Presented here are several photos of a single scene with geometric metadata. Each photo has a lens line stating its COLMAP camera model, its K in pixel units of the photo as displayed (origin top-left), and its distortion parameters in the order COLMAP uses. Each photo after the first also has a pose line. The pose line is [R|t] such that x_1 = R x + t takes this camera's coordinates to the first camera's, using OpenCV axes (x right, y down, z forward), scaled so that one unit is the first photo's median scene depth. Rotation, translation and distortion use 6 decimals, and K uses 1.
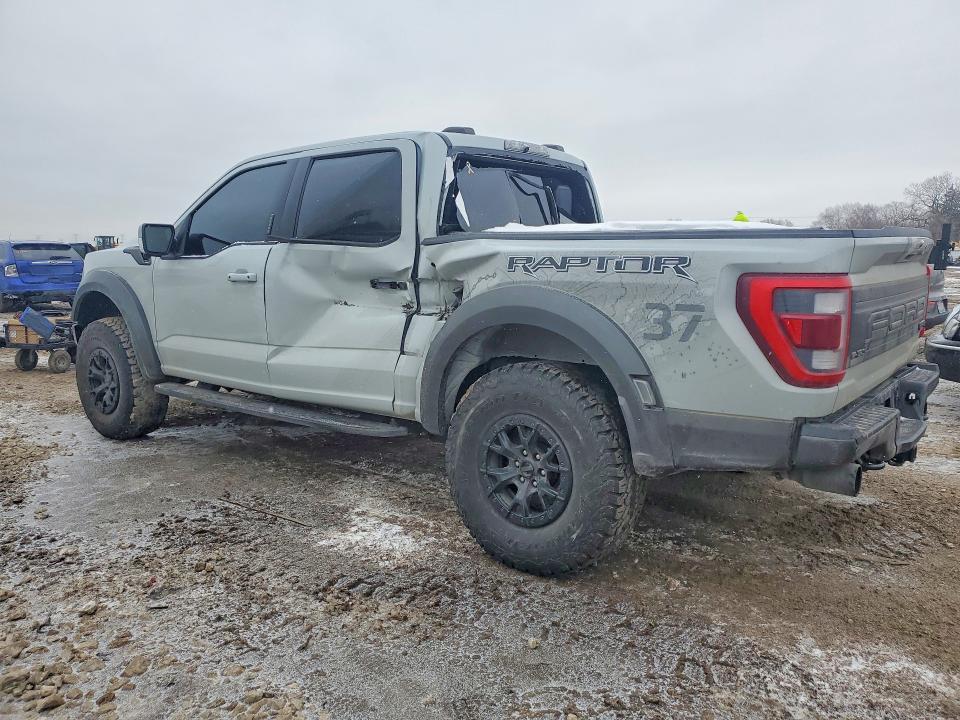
lens RADIAL K [[746.6, 0, 480.0], [0, 746.6, 360.0], [0, 0, 1]] dist [0.008349, 0.010958]
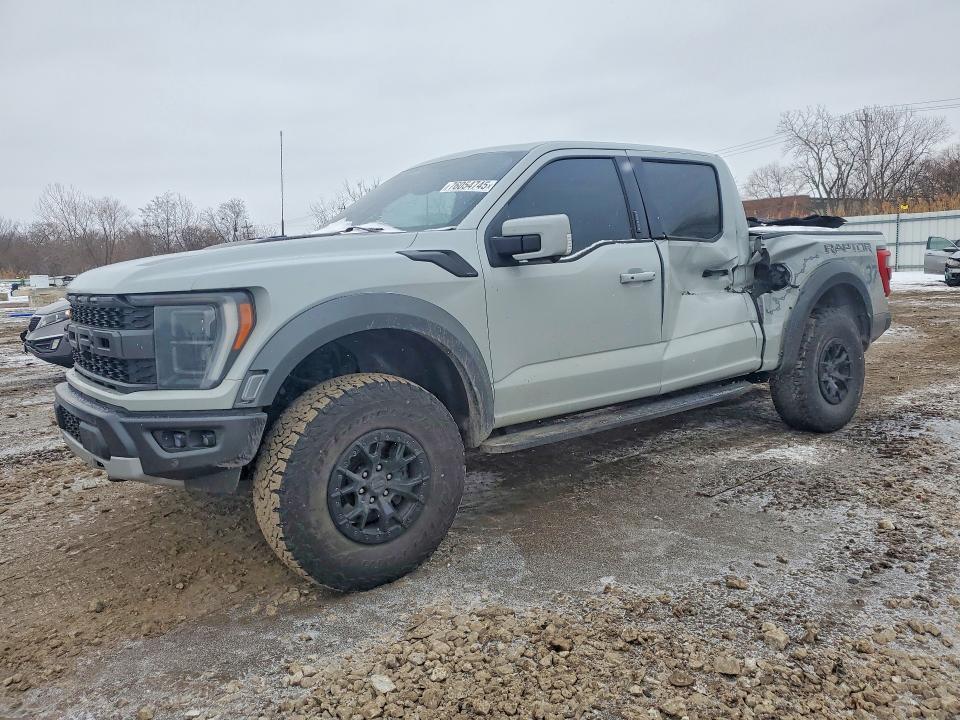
lens RADIAL K [[746.6, 0, 480.0], [0, 746.6, 360.0], [0, 0, 1]] dist [0.008349, 0.010958]
pose [[0.284871, -0.155479, 0.945872, -1.356636], [0.173045, 0.978887, 0.108790, -0.154703], [-0.942817, 0.132687, 0.305761, 0.969106]]
